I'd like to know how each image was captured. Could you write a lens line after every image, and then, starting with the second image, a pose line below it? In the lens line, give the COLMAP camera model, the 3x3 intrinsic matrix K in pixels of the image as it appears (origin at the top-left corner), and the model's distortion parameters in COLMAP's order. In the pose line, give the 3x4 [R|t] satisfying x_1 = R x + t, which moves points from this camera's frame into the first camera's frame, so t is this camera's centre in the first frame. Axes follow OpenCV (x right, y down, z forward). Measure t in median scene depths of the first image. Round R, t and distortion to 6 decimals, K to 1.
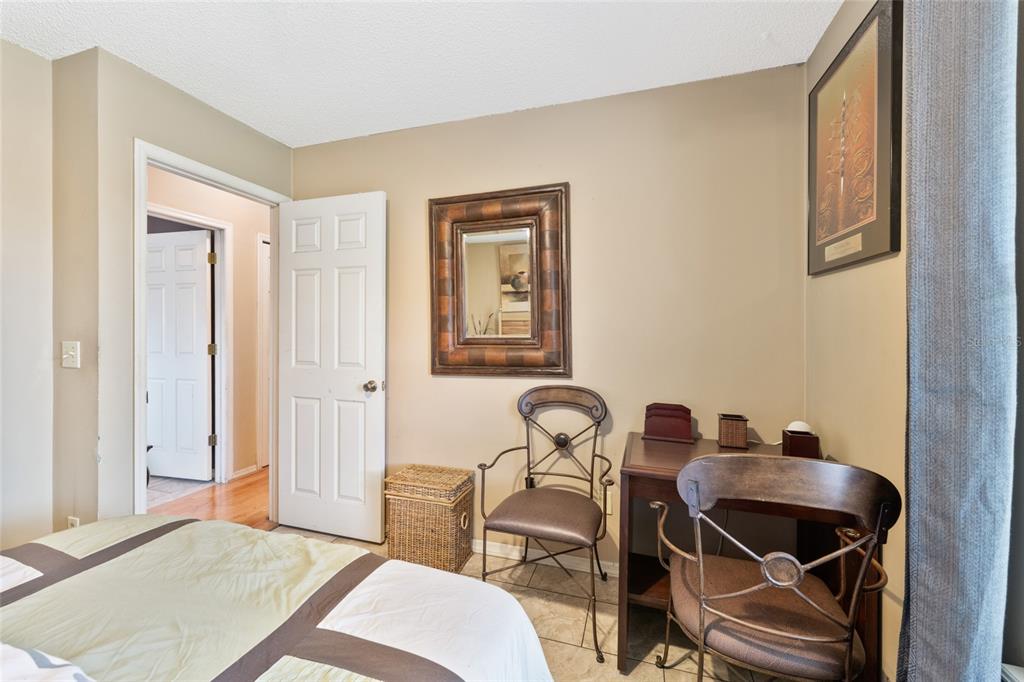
lens RADIAL K [[410.3, 0, 509.1], [0, 410.3, 338.2], [0, 0, 1]] dist [0.001317, 0.000146]
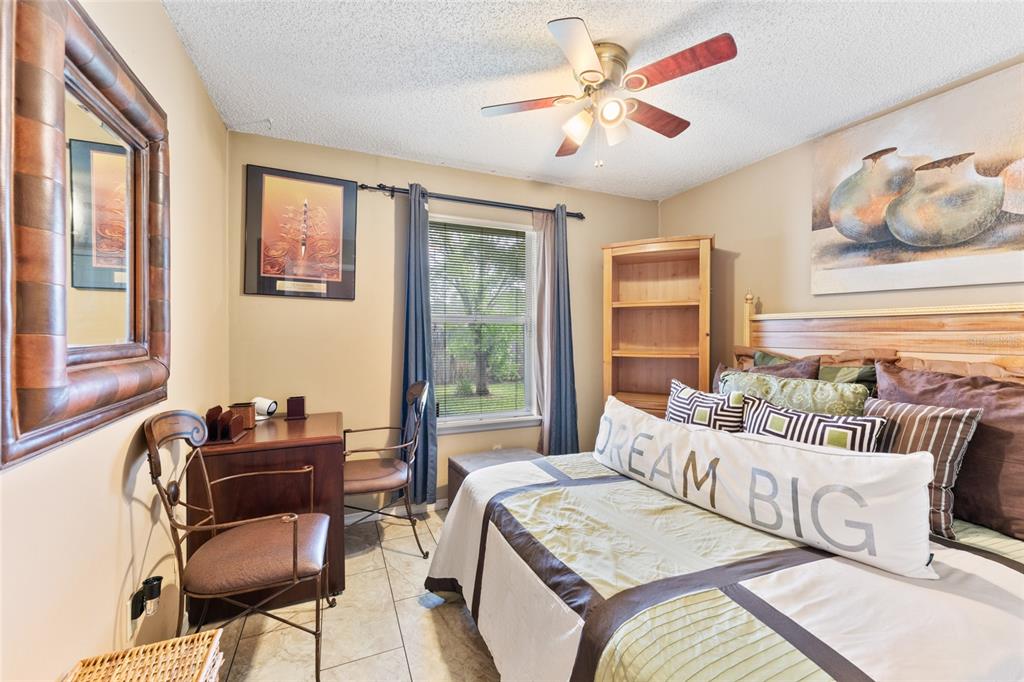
lens RADIAL K [[410.3, 0, 509.1], [0, 410.3, 338.2], [0, 0, 1]] dist [0.001317, 0.000146]
pose [[-0.651951, -0.011923, 0.758167, -0.913686], [0.001418, 0.999855, 0.016943, -0.023305], [-0.758260, 0.012121, -0.651840, 1.238351]]
